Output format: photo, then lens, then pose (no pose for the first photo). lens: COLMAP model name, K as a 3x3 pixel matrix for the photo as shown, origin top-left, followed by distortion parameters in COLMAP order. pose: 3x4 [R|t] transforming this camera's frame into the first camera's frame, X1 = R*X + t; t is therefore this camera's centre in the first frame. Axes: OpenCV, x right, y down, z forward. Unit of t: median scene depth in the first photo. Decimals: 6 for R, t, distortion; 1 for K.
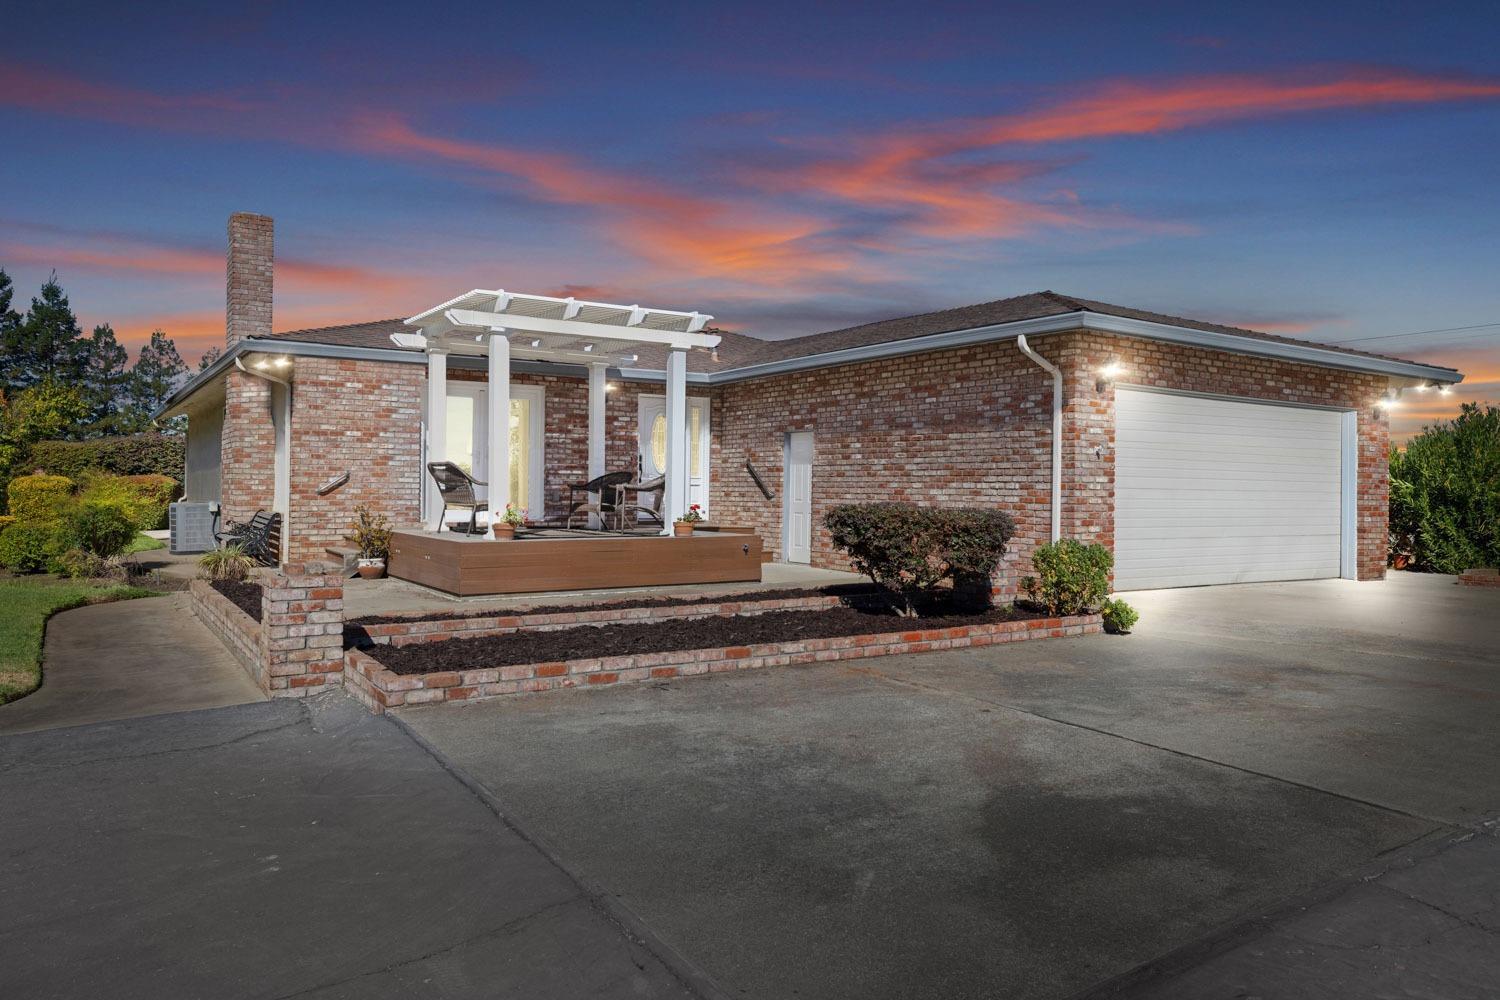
lens RADIAL K [[1051.8, 0, 751.6], [0, 1051.8, 492.7], [0, 0, 1]] dist [-0.003003, 0.000484]
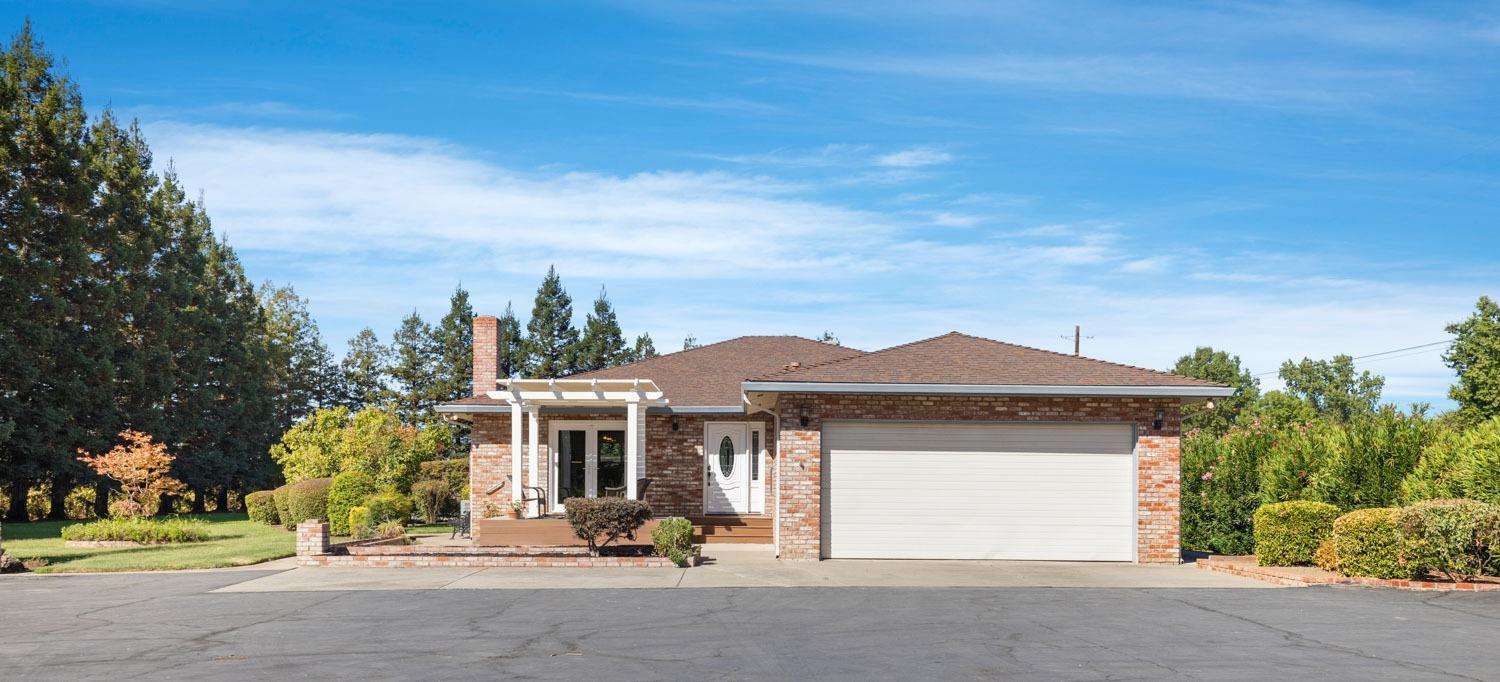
lens RADIAL K [[1536.7, 0, 749.9], [0, 1536.7, 342.6], [0, 0, 1]] dist [-0.012618, 0.000000]
pose [[0.828079, -0.057499, -0.557654, 0.325793], [0.000498, 0.994801, -0.101834, 0.002639], [0.560611, 0.084049, 0.823803, -0.195037]]
